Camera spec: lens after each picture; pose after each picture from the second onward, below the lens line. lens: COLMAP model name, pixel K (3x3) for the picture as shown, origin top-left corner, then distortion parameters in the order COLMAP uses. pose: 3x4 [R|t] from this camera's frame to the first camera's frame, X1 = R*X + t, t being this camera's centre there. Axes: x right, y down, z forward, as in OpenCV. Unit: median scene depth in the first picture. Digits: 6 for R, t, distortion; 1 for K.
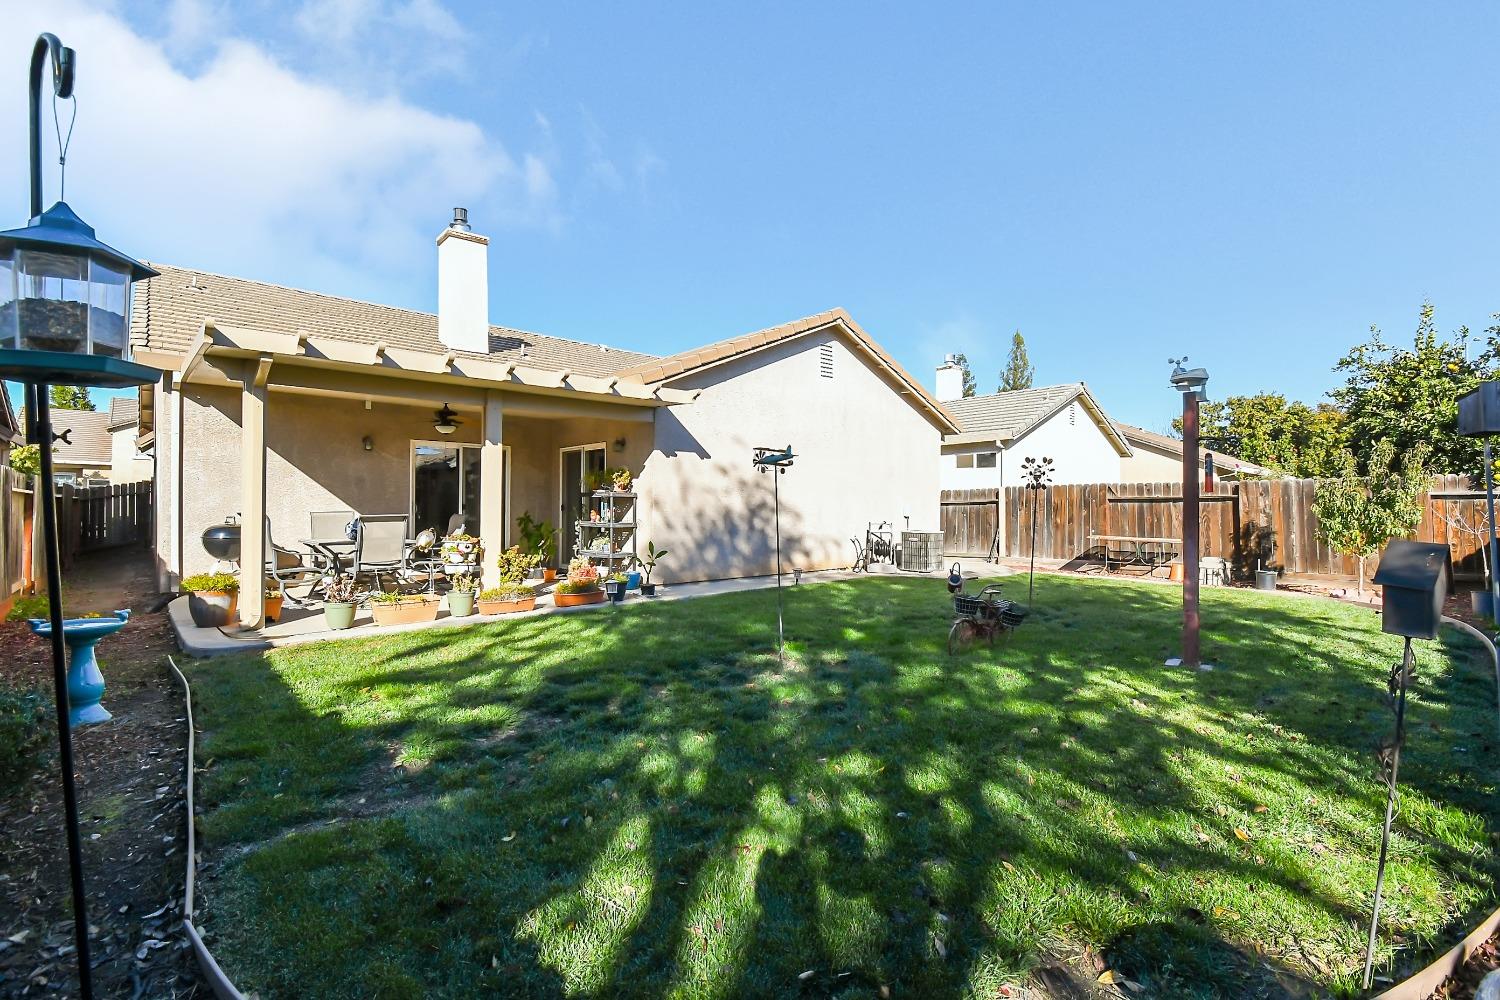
lens RADIAL K [[666.3, 0, 754.9], [0, 666.3, 502.6], [0, 0, 1]] dist [0.019085, -0.027216]
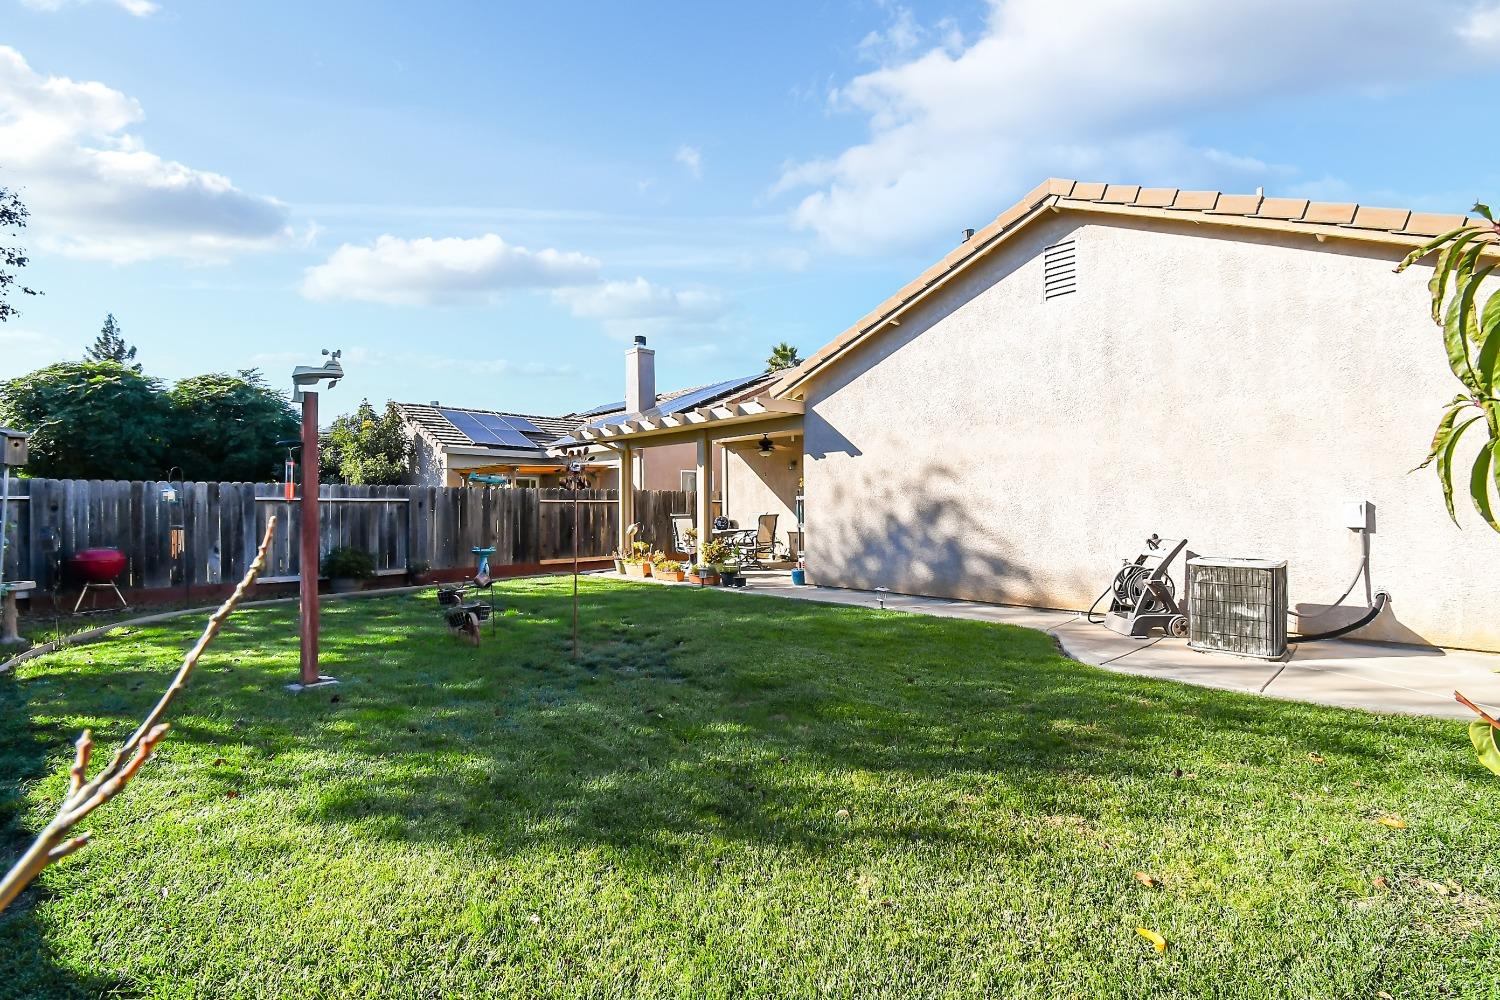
lens RADIAL K [[666.3, 0, 754.9], [0, 666.3, 502.6], [0, 0, 1]] dist [0.019085, -0.027216]
pose [[0.056775, -0.012530, -0.998308, 0.835143], [0.003052, 0.999919, -0.012376, 0.007840], [0.998382, -0.002344, 0.056809, 0.823195]]
